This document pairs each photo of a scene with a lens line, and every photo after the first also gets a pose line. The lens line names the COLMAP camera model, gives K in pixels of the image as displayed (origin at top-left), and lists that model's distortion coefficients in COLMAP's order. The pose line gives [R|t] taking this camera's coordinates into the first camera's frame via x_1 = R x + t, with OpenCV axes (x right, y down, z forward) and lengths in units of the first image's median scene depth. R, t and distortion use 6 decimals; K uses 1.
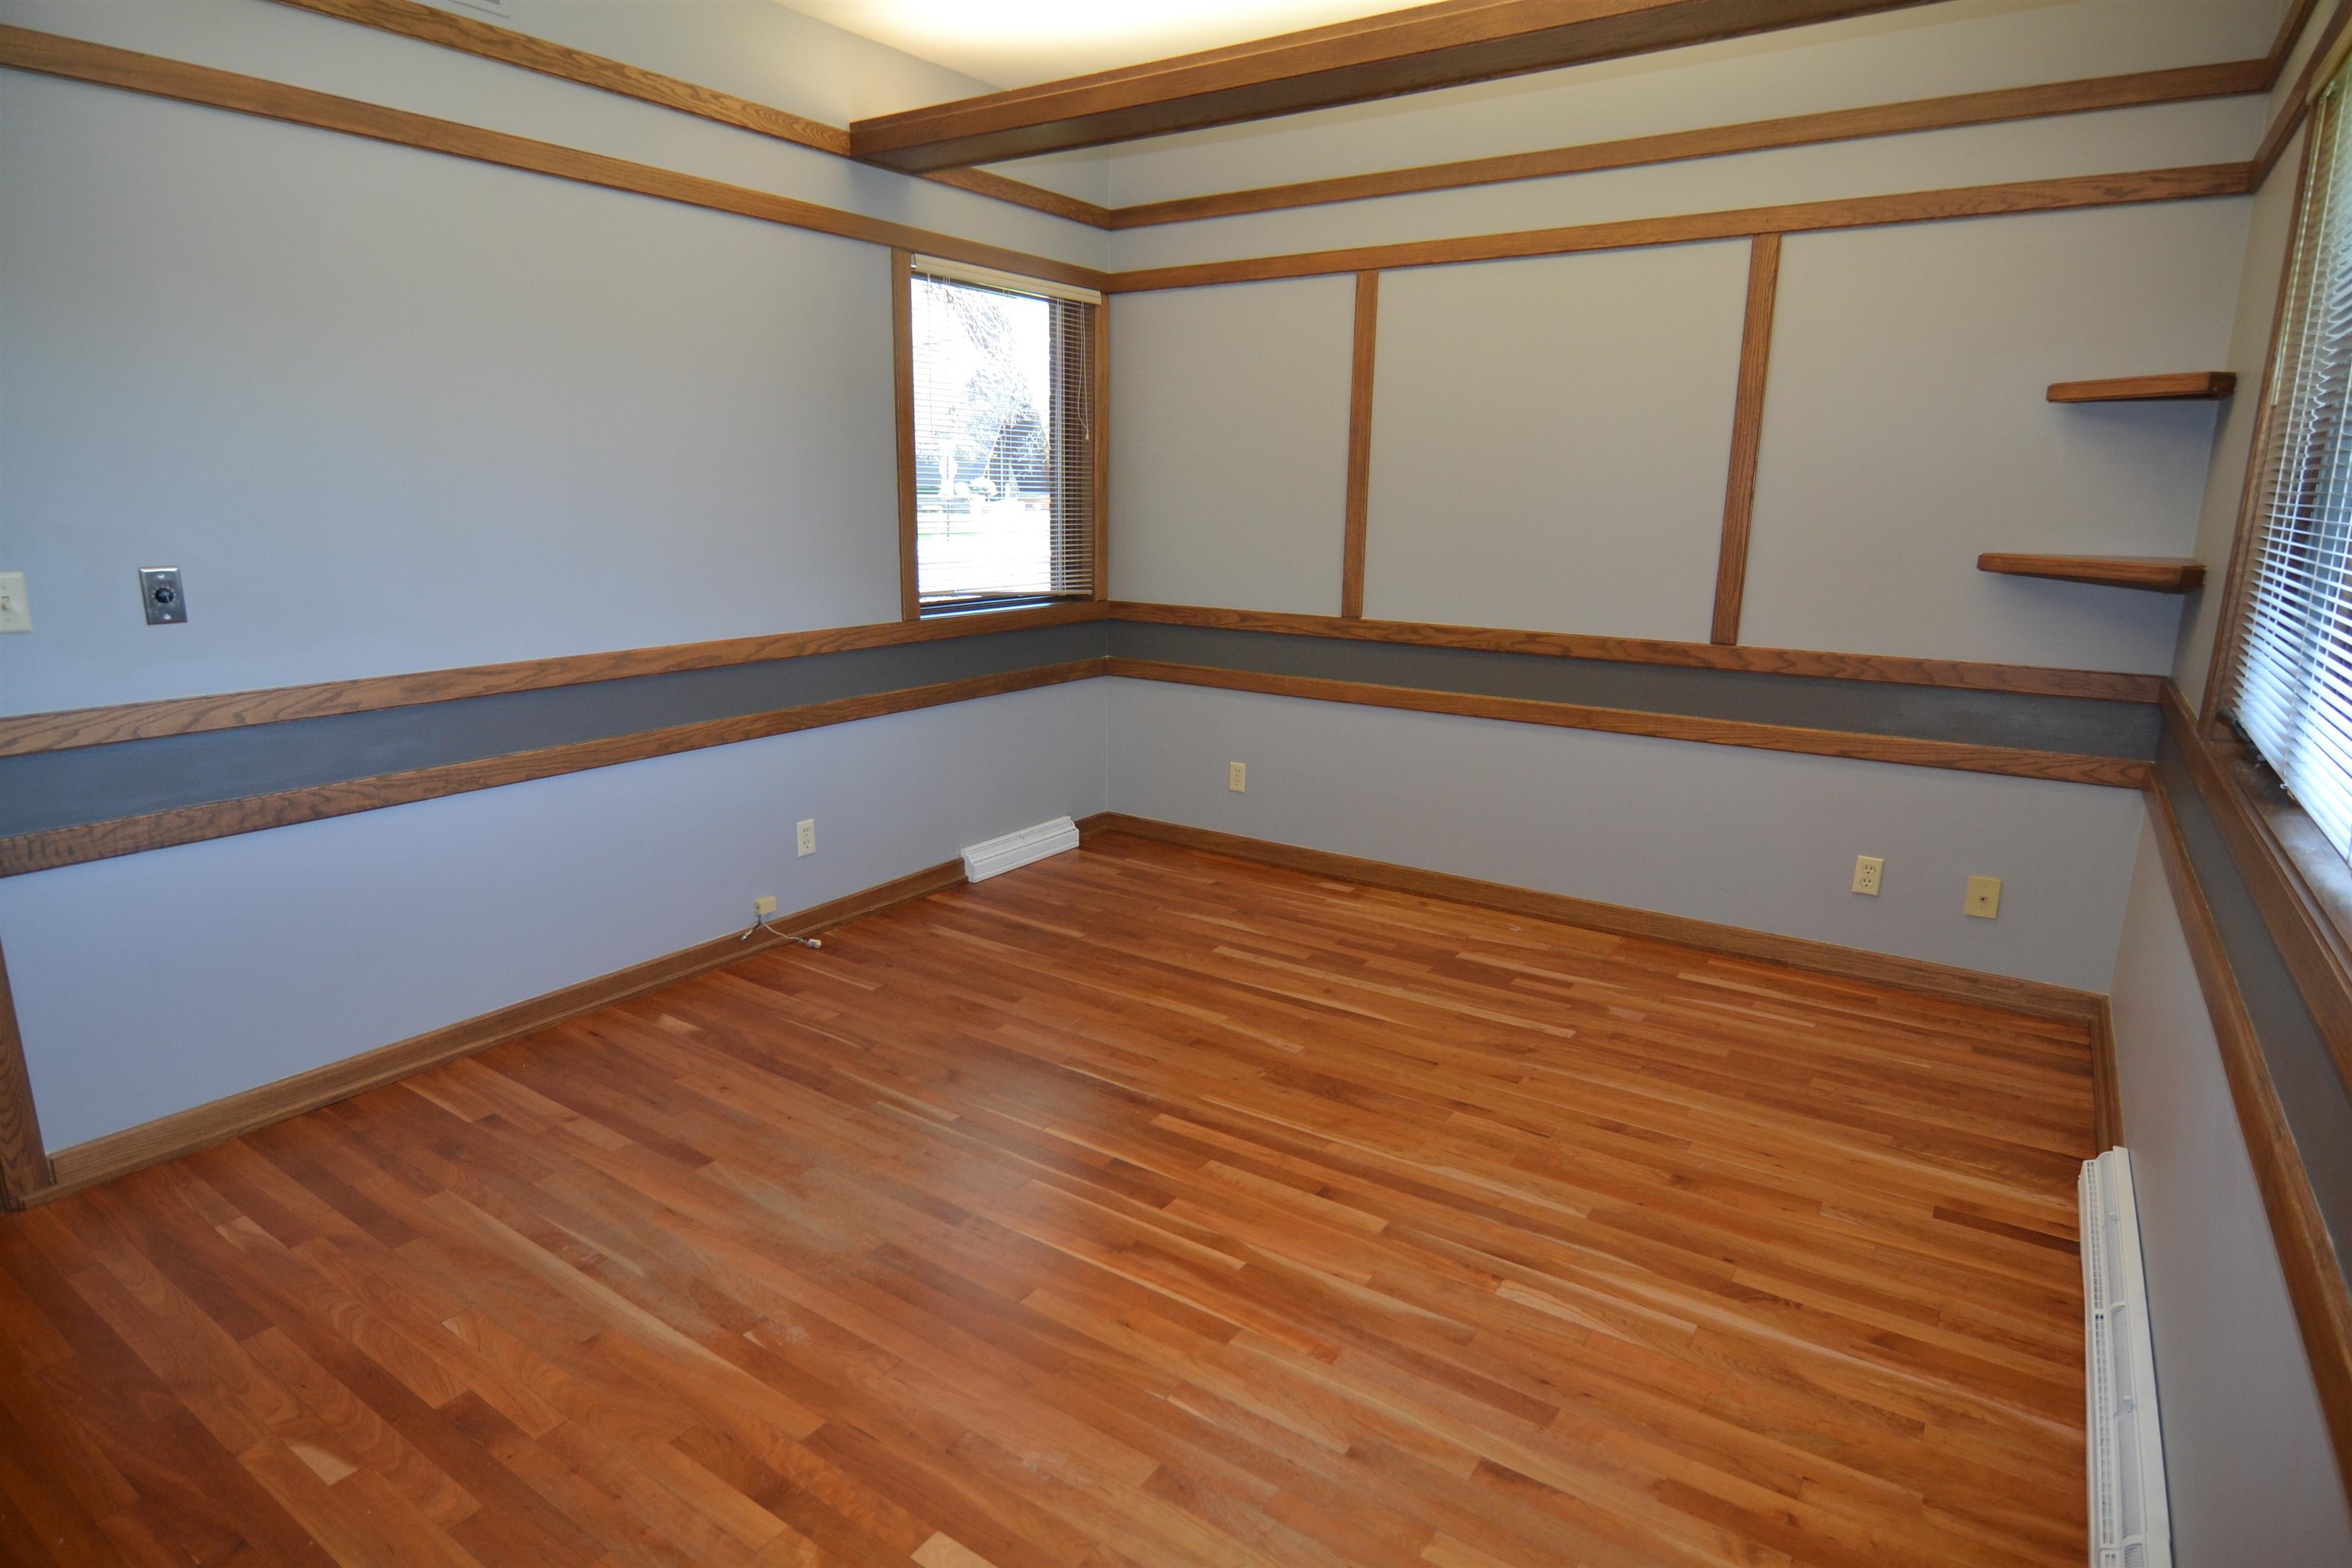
lens RADIAL K [[1278.1, 0, 1158.4], [0, 1278.1, 787.1], [0, 0, 1]] dist [-0.010181, -0.009276]
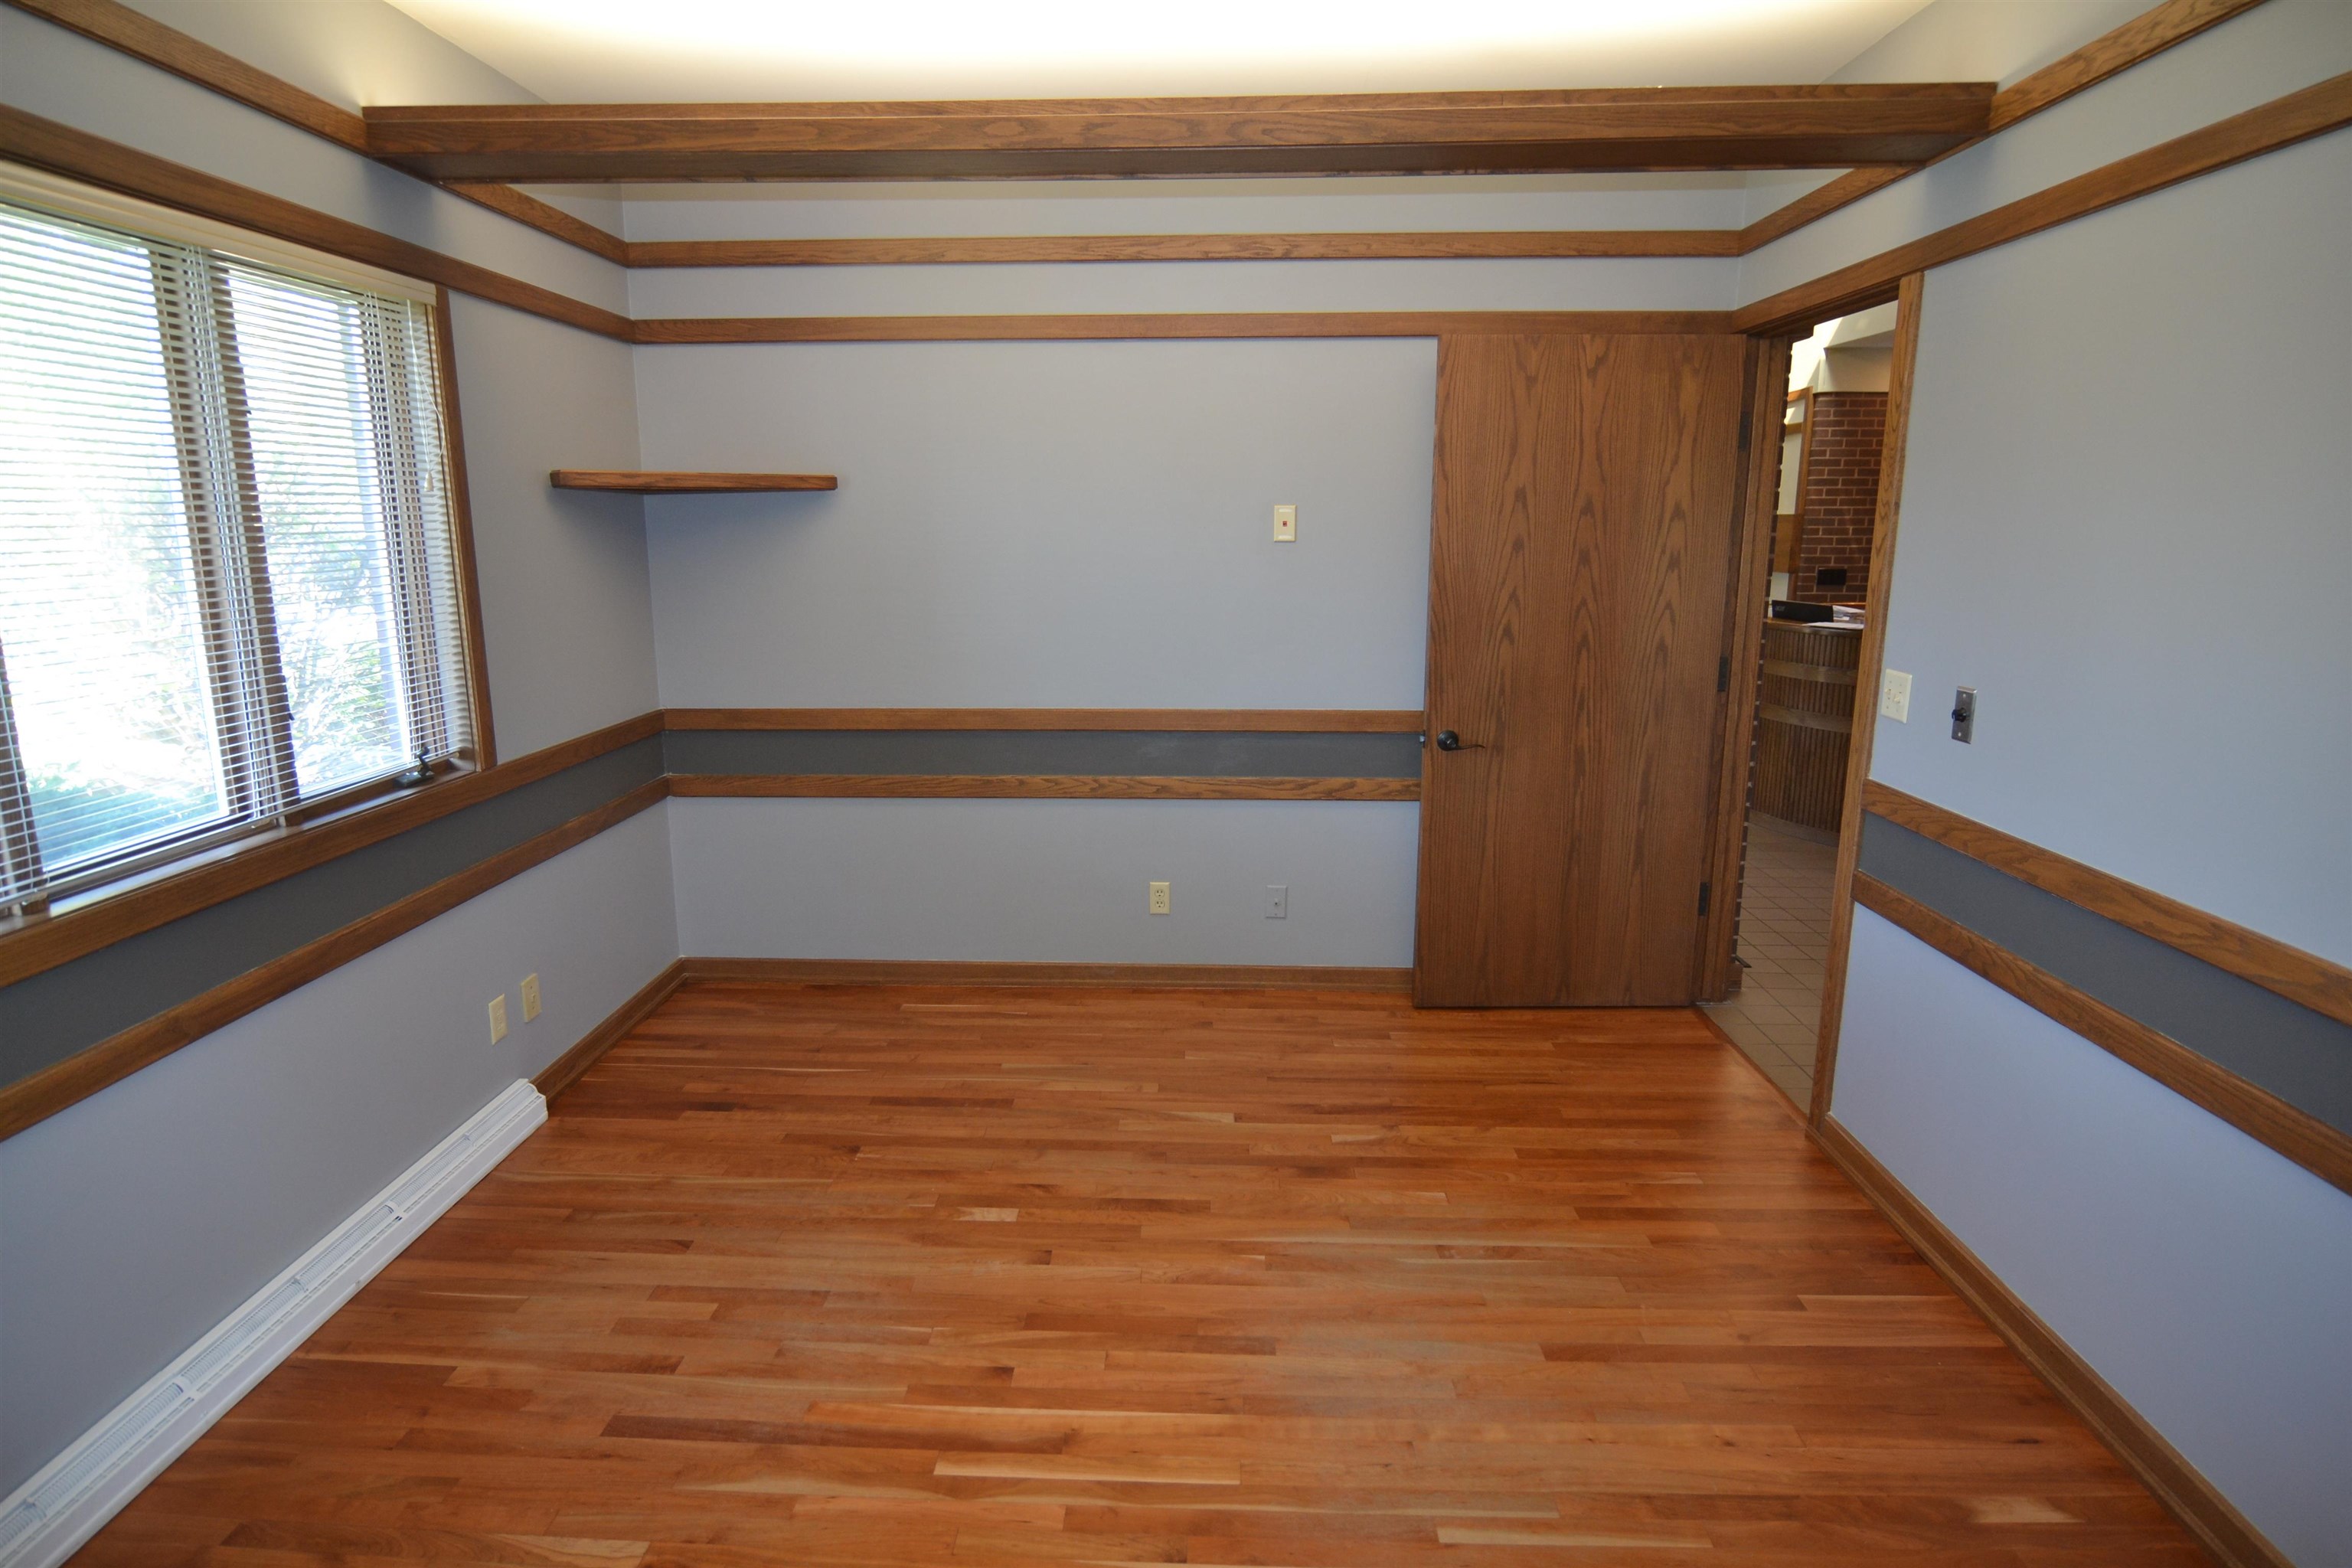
lens RADIAL K [[1278.1, 0, 1158.4], [0, 1278.1, 787.1], [0, 0, 1]] dist [-0.010181, -0.009276]
pose [[-0.844723, 0.099025, -0.525962, 0.238051], [-0.129095, 0.916019, 0.379795, -0.288965], [0.519400, 0.388721, -0.760999, 1.039706]]
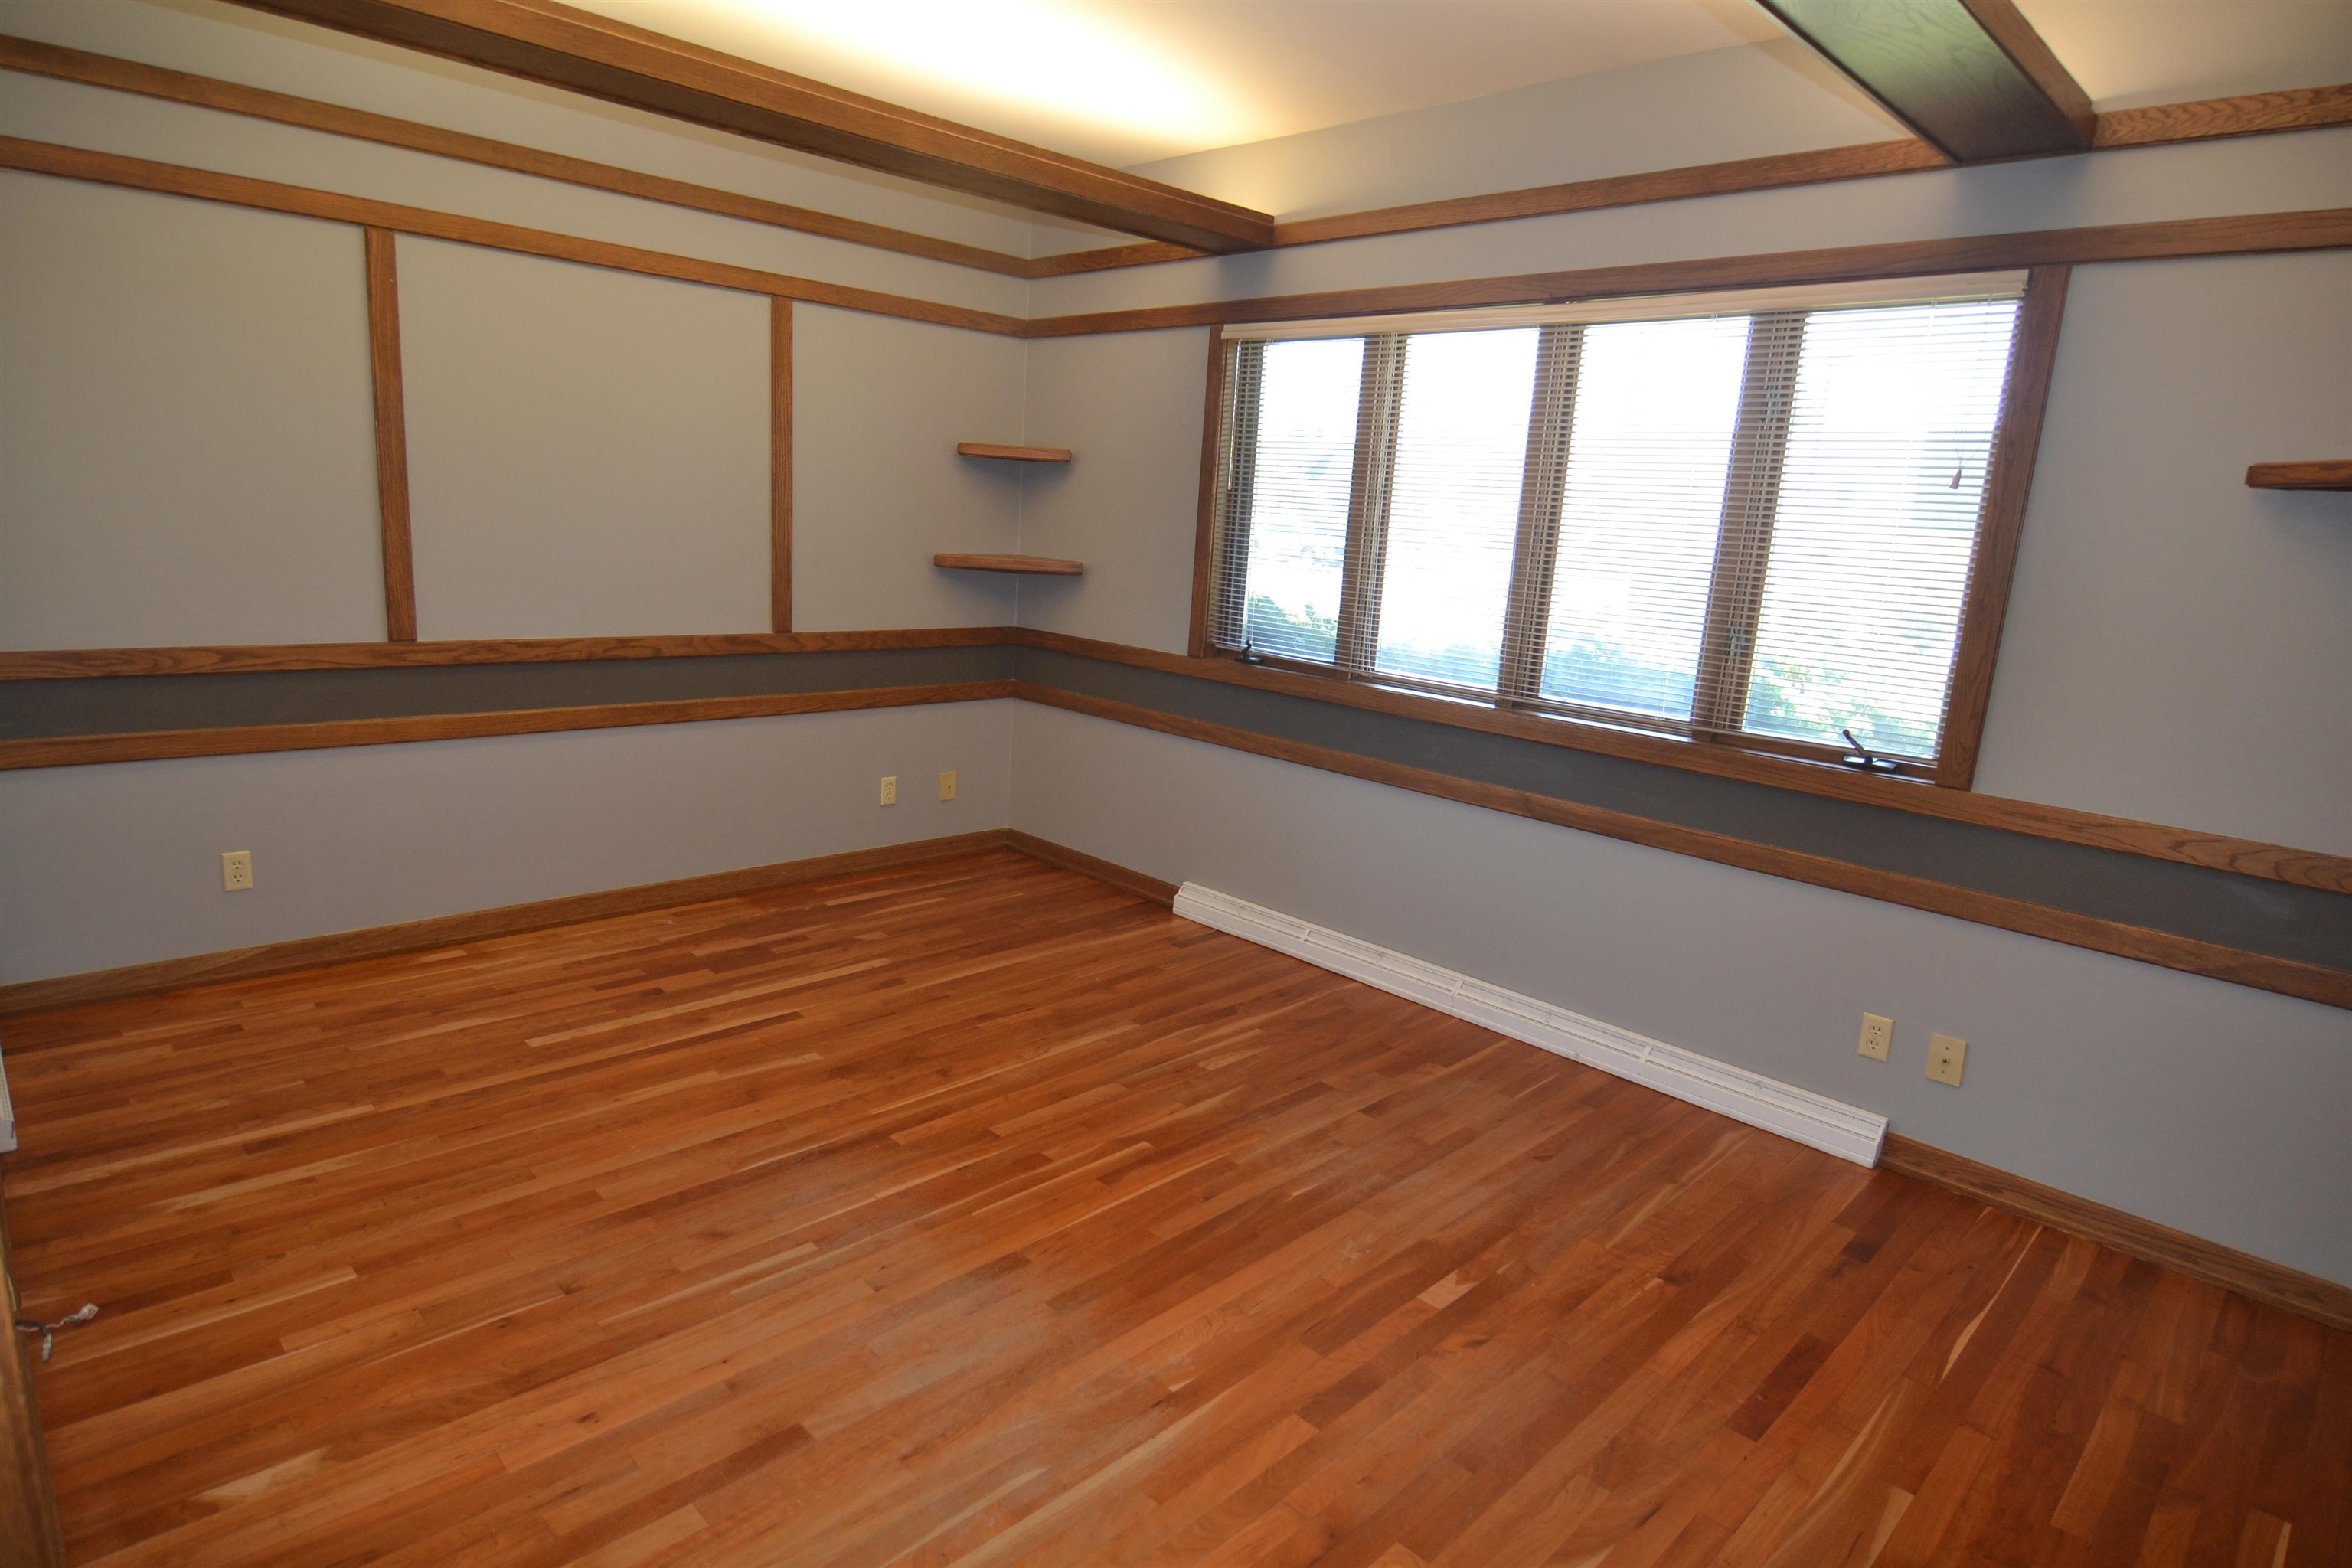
lens RADIAL K [[1278.1, 0, 1158.4], [0, 1278.1, 787.1], [0, 0, 1]] dist [-0.010181, -0.009276]
pose [[0.190387, -0.206096, 0.959832, -0.719361], [0.163130, 0.970764, 0.176085, -0.131763], [-0.968061, 0.123053, 0.218442, 0.433909]]
